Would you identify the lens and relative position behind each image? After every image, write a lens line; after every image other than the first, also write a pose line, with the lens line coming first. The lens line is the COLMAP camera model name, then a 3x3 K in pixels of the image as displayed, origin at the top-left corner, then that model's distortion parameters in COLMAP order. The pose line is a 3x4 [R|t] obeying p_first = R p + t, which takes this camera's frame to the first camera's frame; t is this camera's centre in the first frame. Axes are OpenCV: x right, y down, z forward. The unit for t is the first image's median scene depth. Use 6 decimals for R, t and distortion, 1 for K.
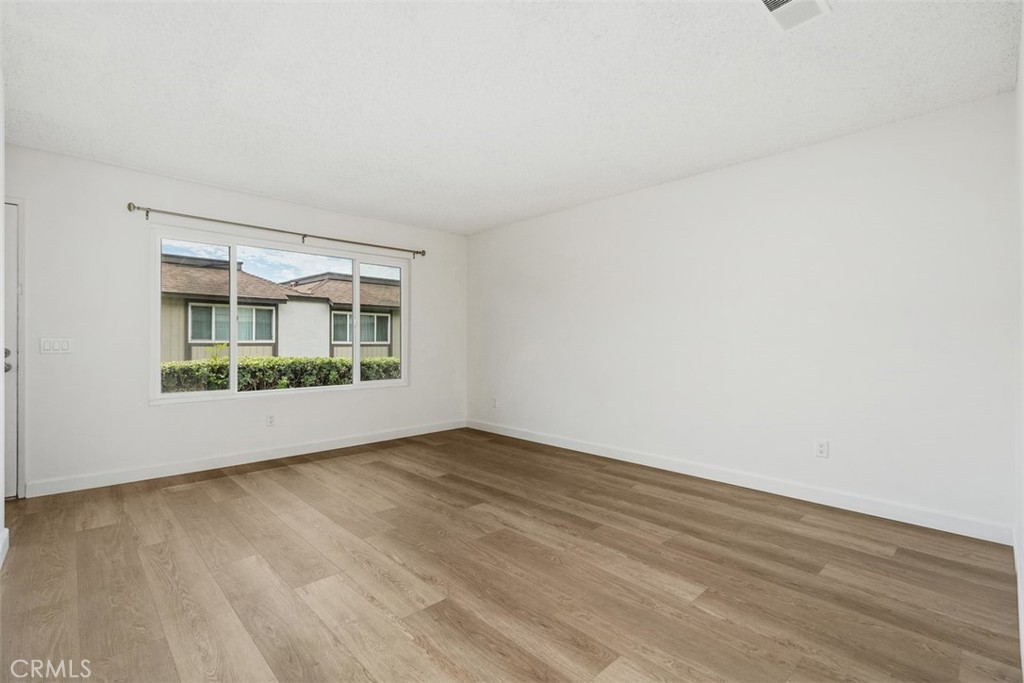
lens RADIAL K [[471.6, 0, 506.9], [0, 471.6, 341.4], [0, 0, 1]] dist [0.002461, -0.000709]
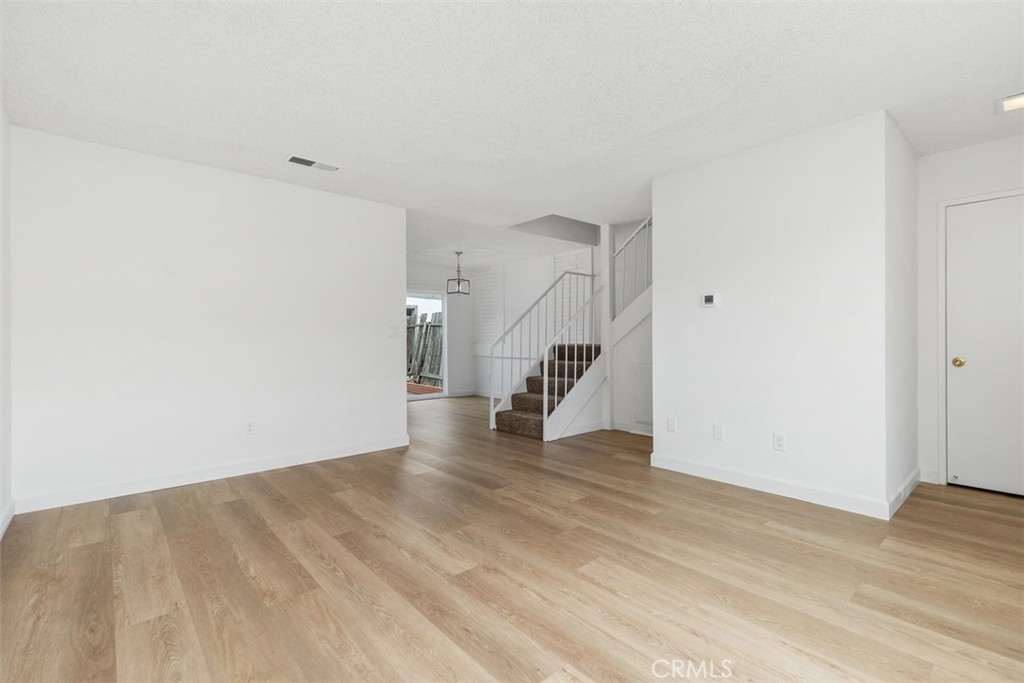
lens RADIAL K [[471.6, 0, 509.5], [0, 471.6, 340.5], [0, 0, 1]] dist [0.002461, -0.000709]
pose [[-0.999480, 0.003381, 0.032072, -0.174944], [0.003494, 0.999988, 0.003442, 0.002237], [-0.032060, 0.003553, -0.999480, 1.928949]]
